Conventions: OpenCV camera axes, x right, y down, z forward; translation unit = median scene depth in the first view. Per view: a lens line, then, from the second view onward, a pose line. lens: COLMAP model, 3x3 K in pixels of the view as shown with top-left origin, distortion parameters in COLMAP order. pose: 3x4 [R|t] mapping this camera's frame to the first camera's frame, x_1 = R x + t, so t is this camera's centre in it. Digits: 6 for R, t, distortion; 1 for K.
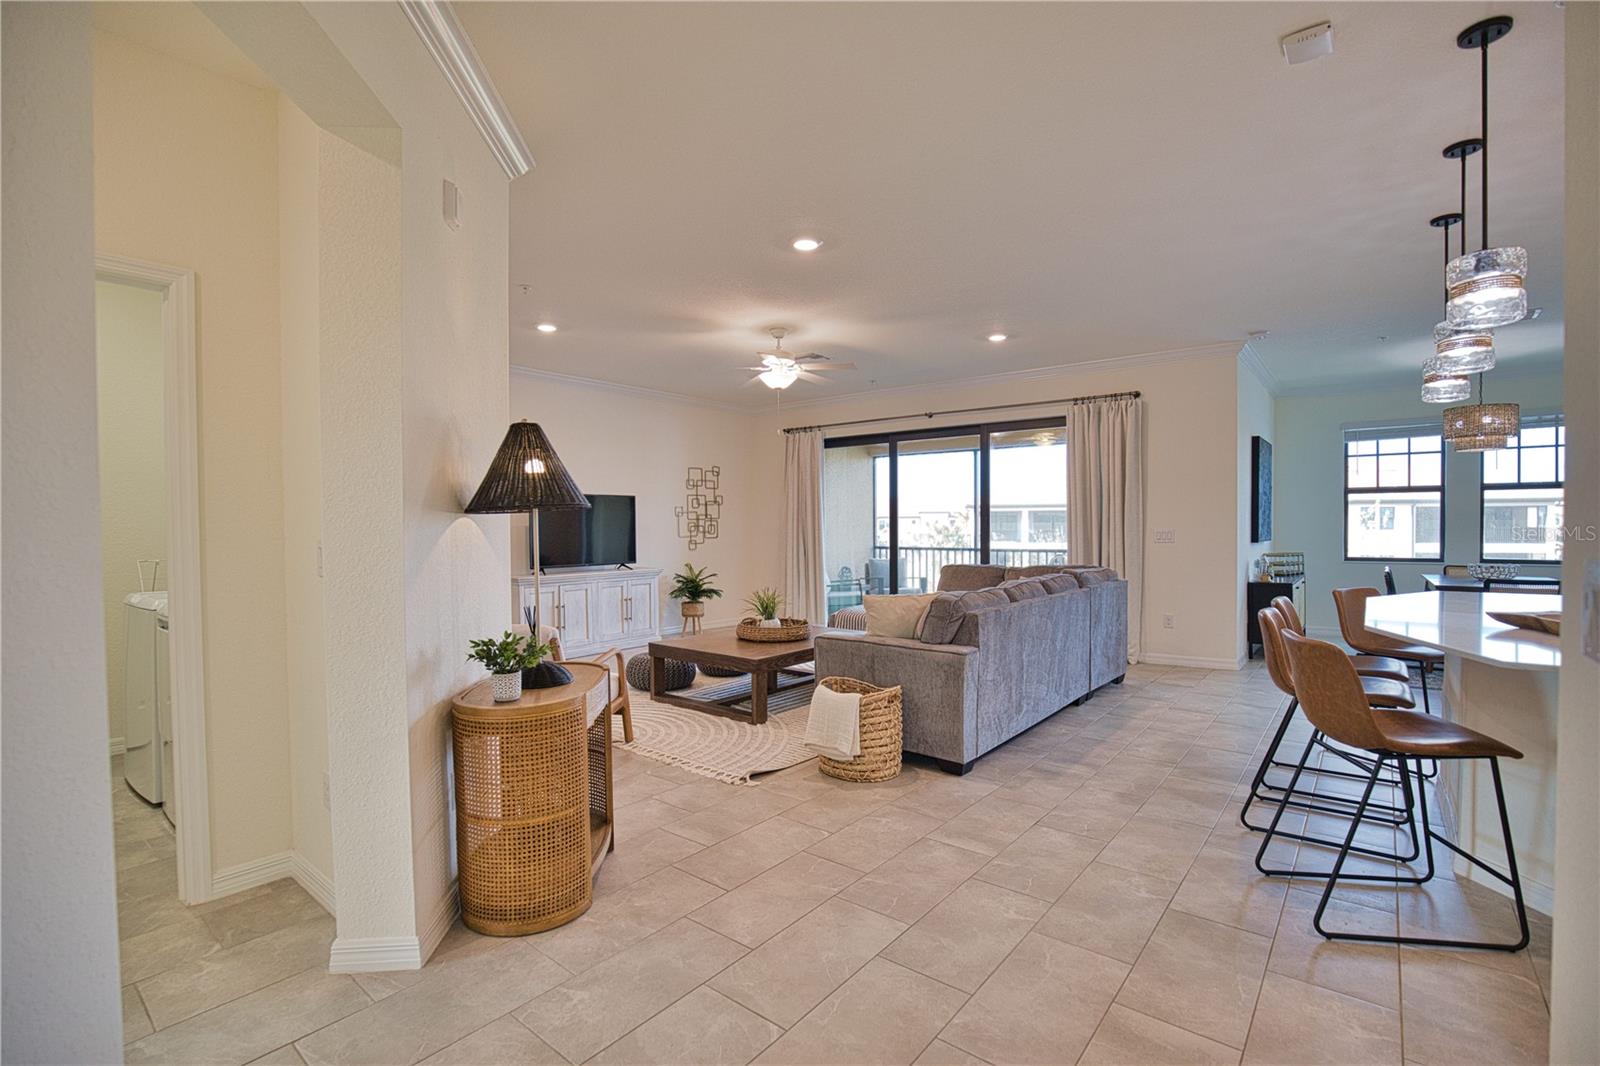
lens RADIAL K [[739.1, 0, 805.9], [0, 739.1, 543.7], [0, 0, 1]] dist [-0.016518, 0.000163]
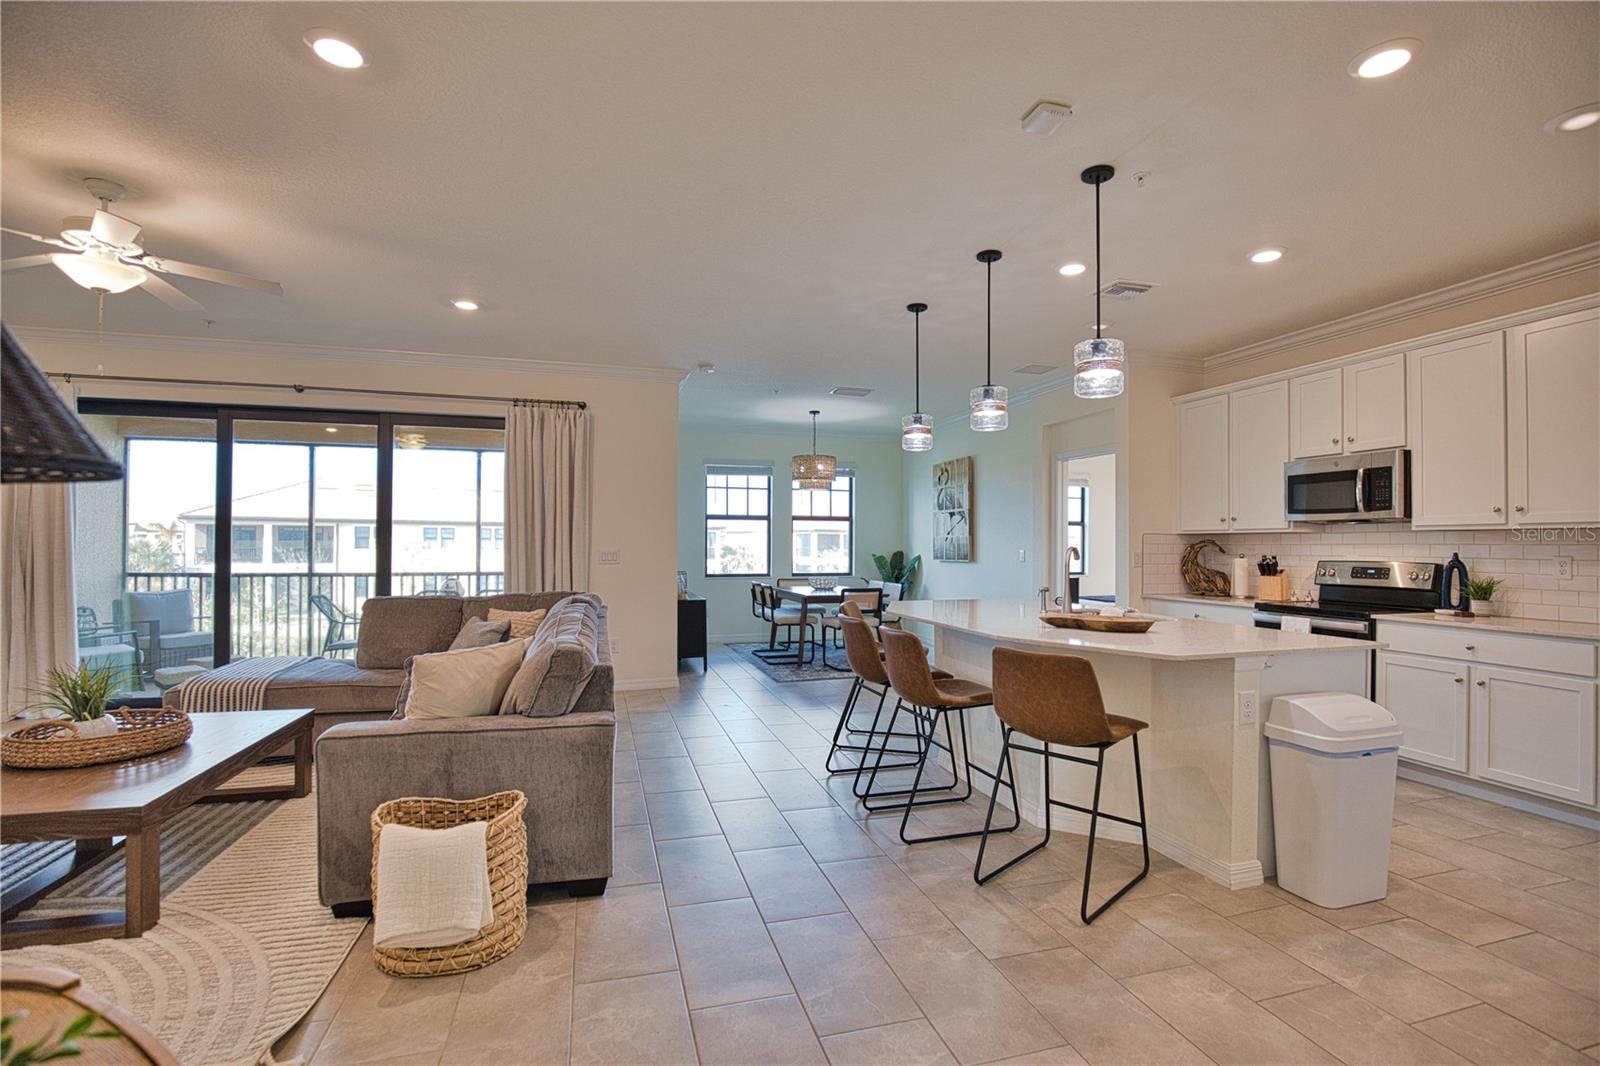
lens RADIAL K [[739.1, 0, 805.9], [0, 739.1, 543.7], [0, 0, 1]] dist [-0.016518, 0.000163]
pose [[0.578447, 0.009099, 0.815669, -0.144117], [0.011787, 0.999740, -0.019511, -0.005876], [-0.815634, 0.020901, 0.578190, 0.226794]]
